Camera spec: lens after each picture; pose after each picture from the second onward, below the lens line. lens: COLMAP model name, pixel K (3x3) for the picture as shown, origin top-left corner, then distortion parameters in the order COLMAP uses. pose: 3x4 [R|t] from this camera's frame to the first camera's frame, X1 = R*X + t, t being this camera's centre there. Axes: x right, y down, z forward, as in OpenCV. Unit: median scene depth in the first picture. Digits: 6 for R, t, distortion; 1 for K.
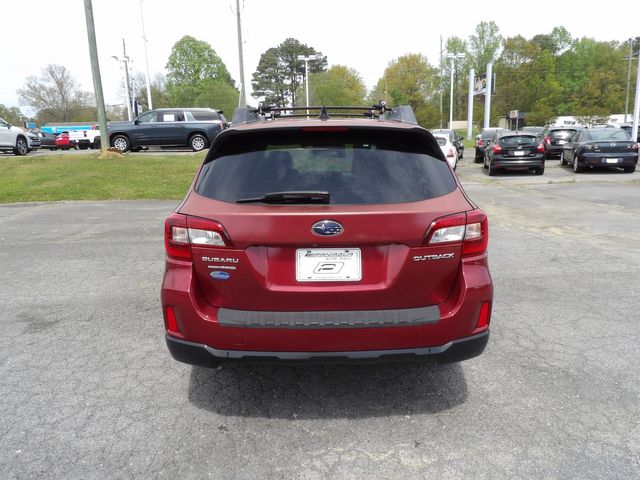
lens RADIAL K [[450.7, 0, 323.5], [0, 450.7, 239.1], [0, 0, 1]] dist [-0.009875, 0.017658]
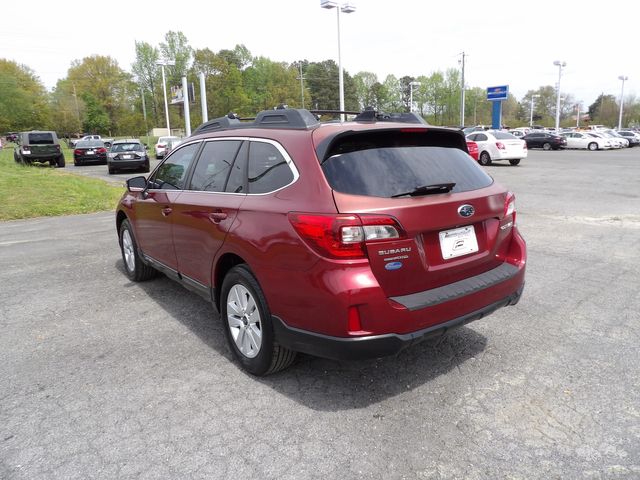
lens RADIAL K [[450.7, 0, 321.8], [0, 450.7, 238.4], [0, 0, 1]] dist [-0.009875, 0.017658]
pose [[0.809877, -0.128979, 0.572245, -0.475065], [0.138708, 0.989970, 0.026823, -0.017862], [-0.569965, 0.057651, 0.819644, 0.106877]]
